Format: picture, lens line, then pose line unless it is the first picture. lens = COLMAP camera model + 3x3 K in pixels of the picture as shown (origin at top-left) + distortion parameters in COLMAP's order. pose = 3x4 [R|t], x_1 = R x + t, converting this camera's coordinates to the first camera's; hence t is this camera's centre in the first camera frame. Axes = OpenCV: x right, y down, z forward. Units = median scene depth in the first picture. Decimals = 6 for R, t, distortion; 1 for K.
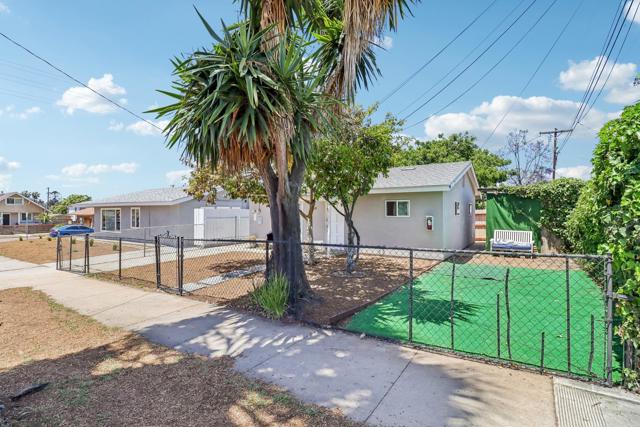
lens RADIAL K [[300.4, 0, 326.2], [0, 300.4, 213.3], [0, 0, 1]] dist [-0.000985, -0.000648]
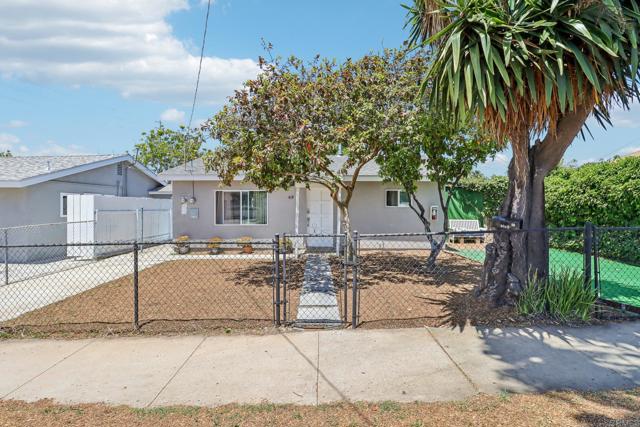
lens RADIAL K [[330.7, 0, 320.0], [0, 330.7, 213.5], [0, 0, 1]] dist [-0.039231, -0.000158]
pose [[0.831335, -0.008284, 0.555711, -0.537331], [-0.002555, 0.999821, 0.018728, 0.012791], [-0.555766, -0.016989, 0.831165, 0.280929]]
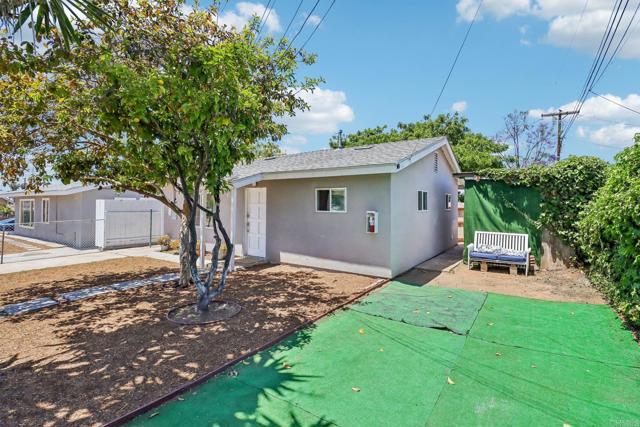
lens RADIAL K [[307.5, 0, 320.9], [0, 307.5, 203.2], [0, 0, 1]] dist [-0.003910, -0.000856]
pose [[0.999939, 0.004960, -0.009841, 0.217438], [-0.005066, 0.999930, -0.010733, -0.001201], [0.009787, 0.010782, 0.999894, 0.291137]]
